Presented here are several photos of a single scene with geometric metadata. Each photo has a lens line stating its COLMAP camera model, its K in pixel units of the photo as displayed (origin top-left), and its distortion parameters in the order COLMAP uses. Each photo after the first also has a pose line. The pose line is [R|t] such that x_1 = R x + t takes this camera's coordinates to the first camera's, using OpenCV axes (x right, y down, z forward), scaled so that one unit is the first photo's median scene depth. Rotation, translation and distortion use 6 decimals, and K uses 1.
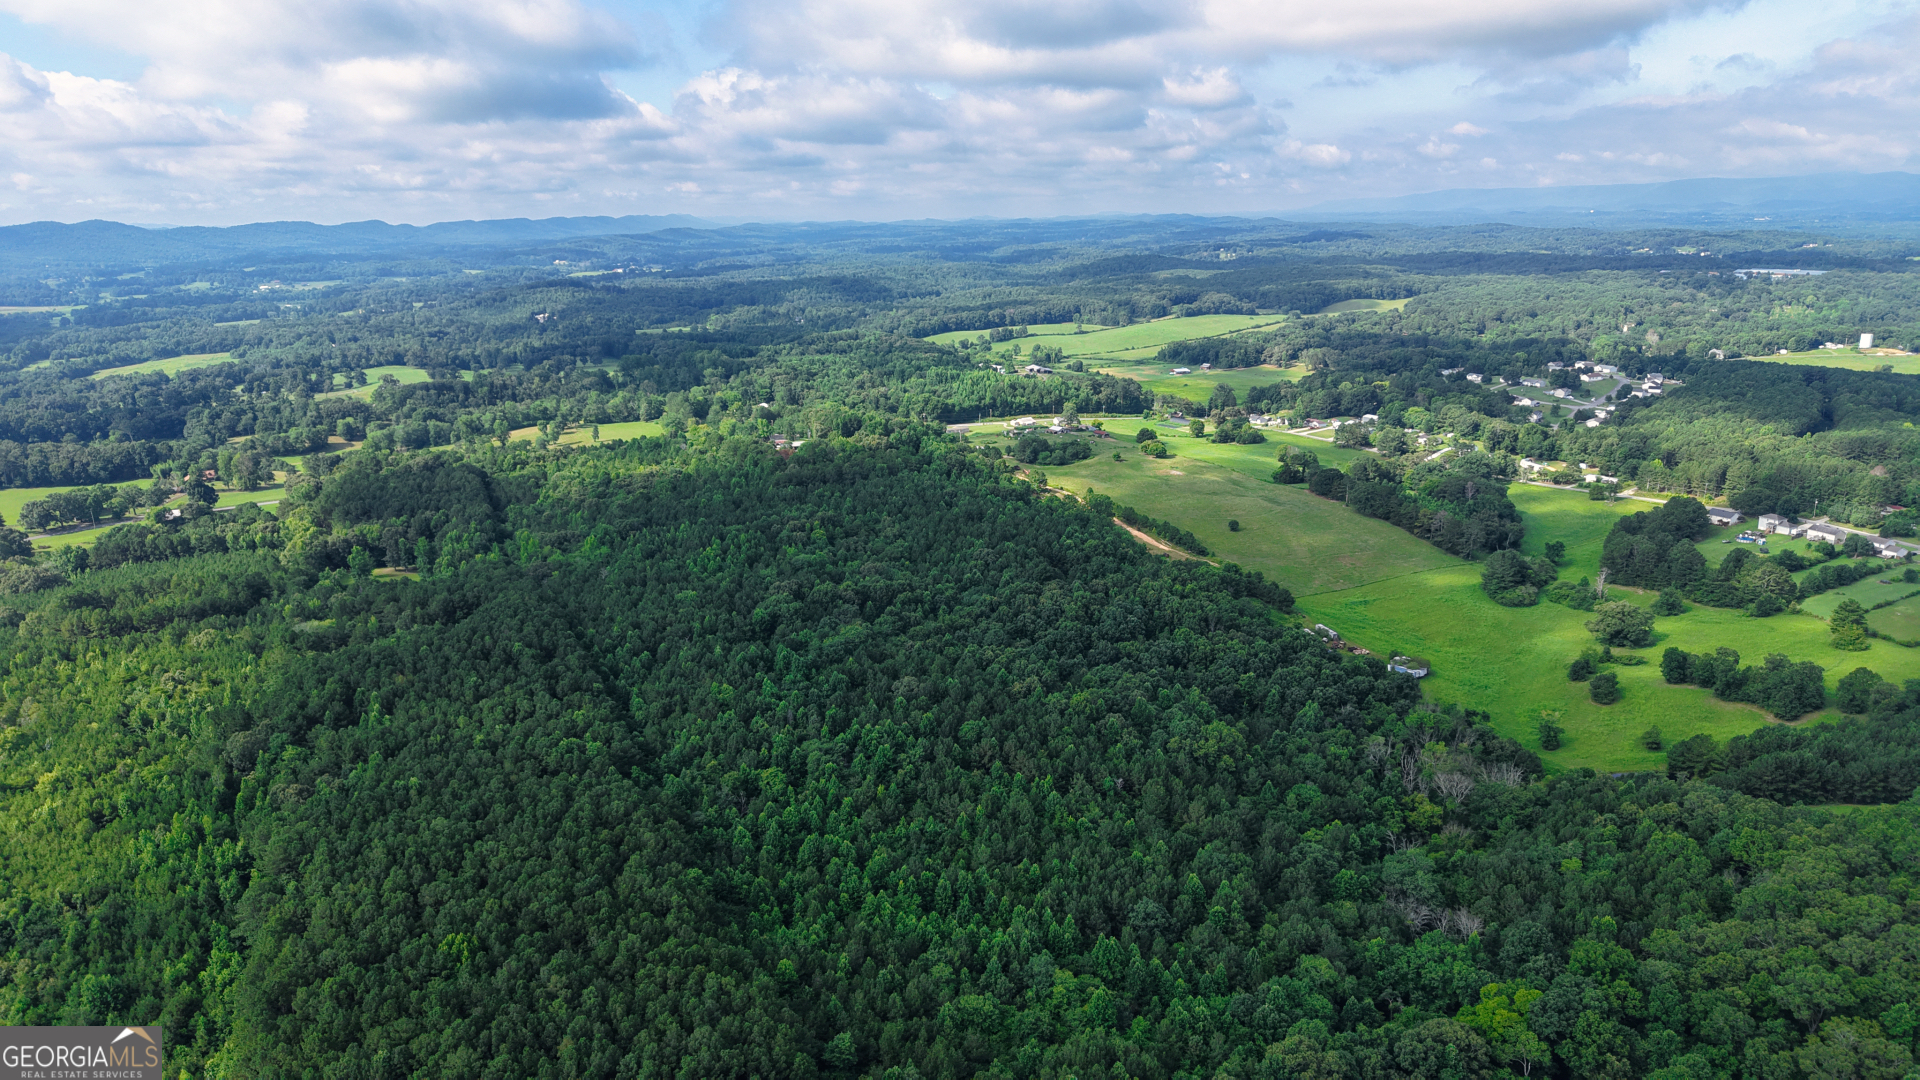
lens RADIAL K [[1282.5, 0, 948.7], [0, 1282.5, 550.2], [0, 0, 1]] dist [0.025497, -0.030146]
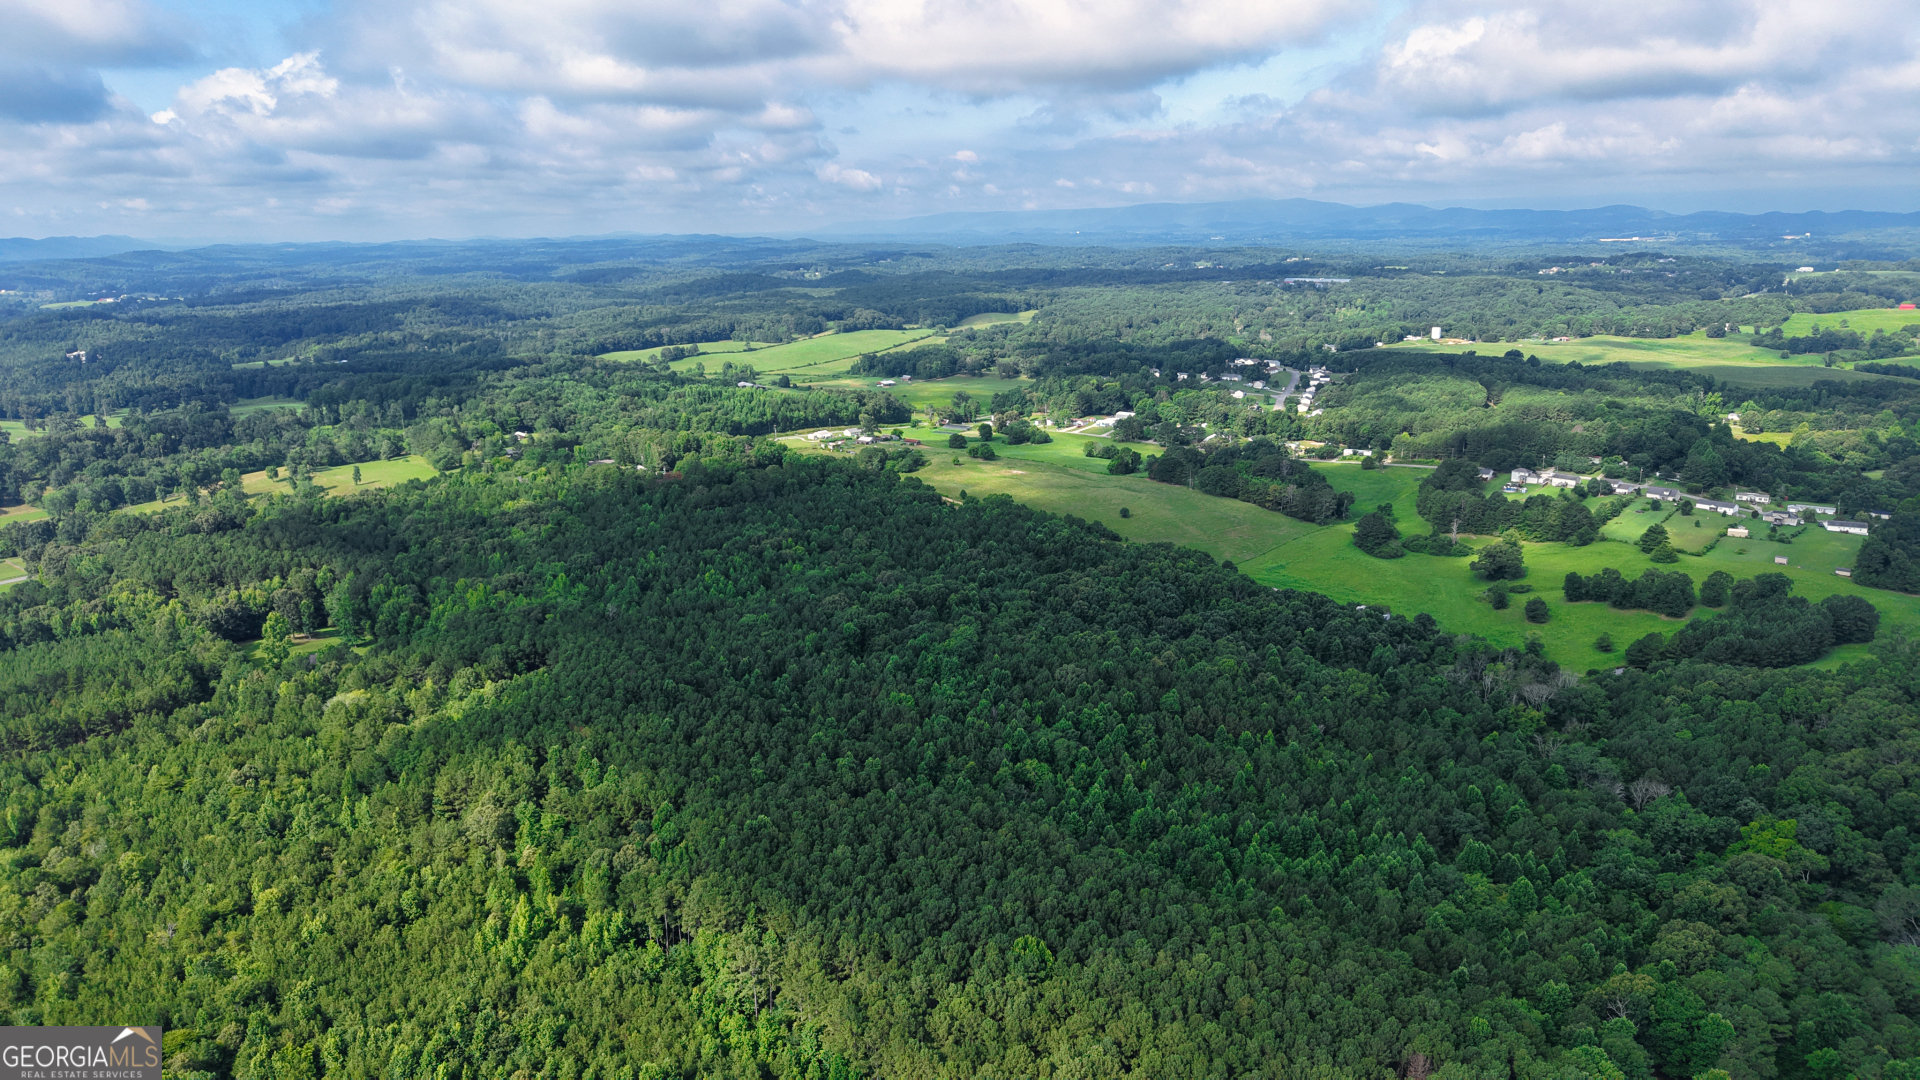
lens RADIAL K [[1282.5, 0, 951.0], [0, 1282.5, 548.8], [0, 0, 1]] dist [0.025497, -0.030146]
pose [[0.930927, -0.088345, 0.354358, -0.110207], [0.094193, 0.995554, 0.000749, -0.001164], [-0.352849, 0.032681, 0.935109, 0.012046]]
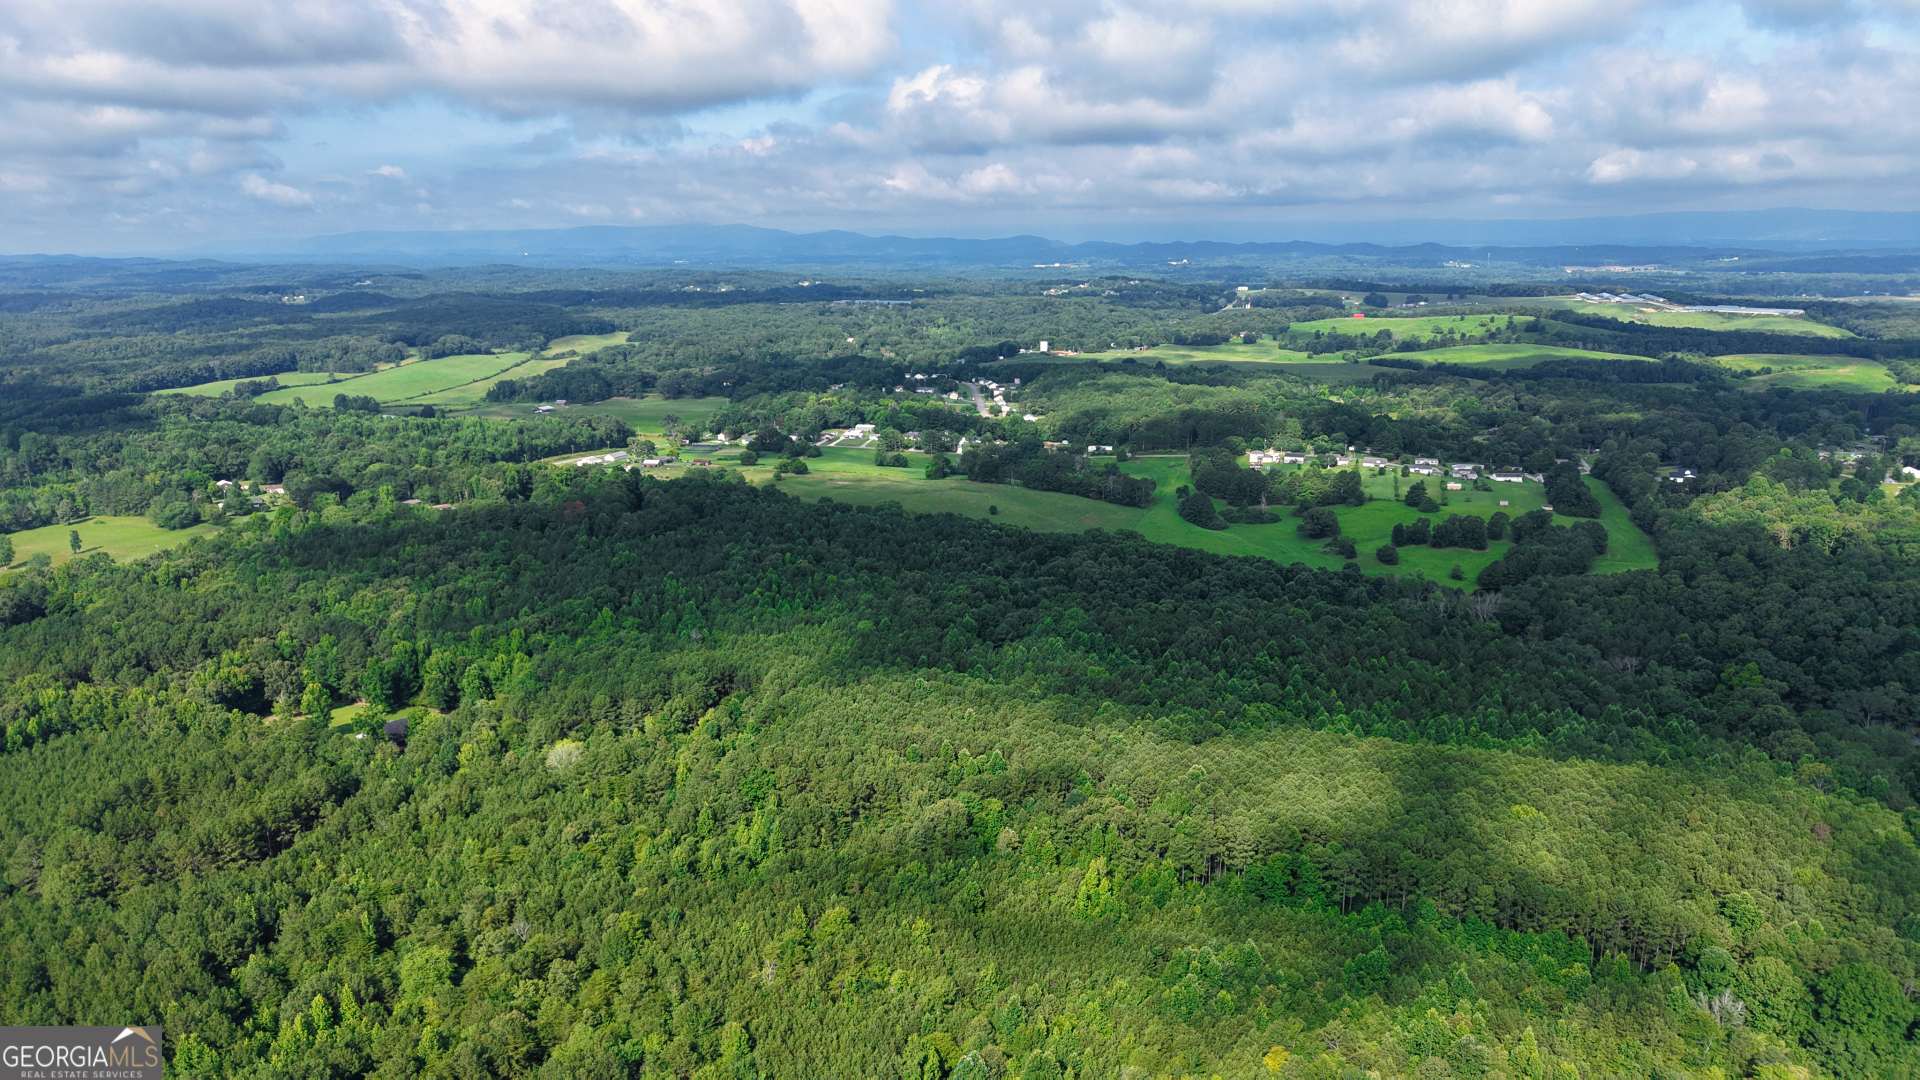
lens RADIAL K [[1282.5, 0, 948.2], [0, 1282.5, 533.0], [0, 0, 1]] dist [0.025497, -0.030146]
pose [[0.689767, -0.148171, 0.708708, -0.234652], [0.179571, 0.983263, 0.030801, -0.015236], [-0.701410, 0.106018, 0.704830, 0.071824]]
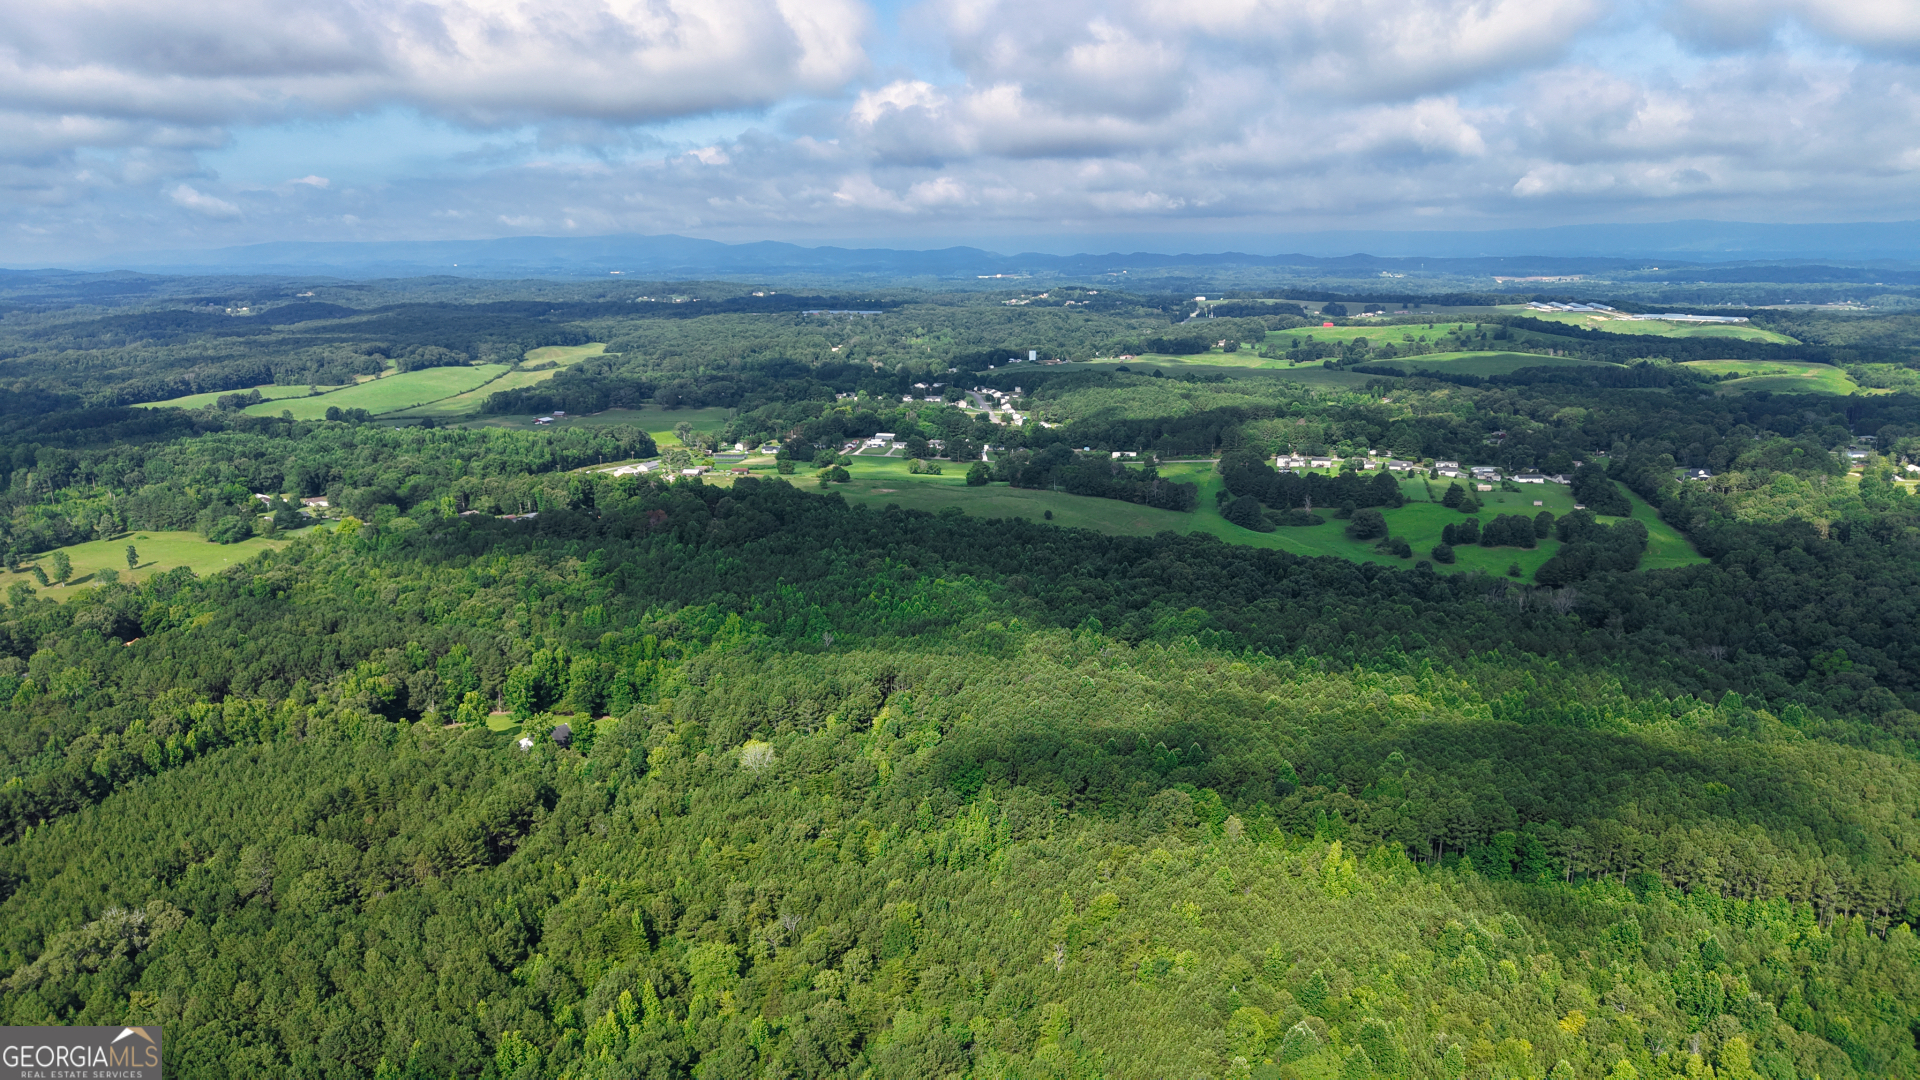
lens RADIAL K [[1282.5, 0, 946.2], [0, 1282.5, 506.4], [0, 0, 1]] dist [0.025497, -0.030146]
pose [[0.649738, -0.135292, 0.748022, -0.266279], [0.189229, 0.981844, 0.013217, -0.021611], [-0.736229, 0.132960, 0.663542, 0.095924]]
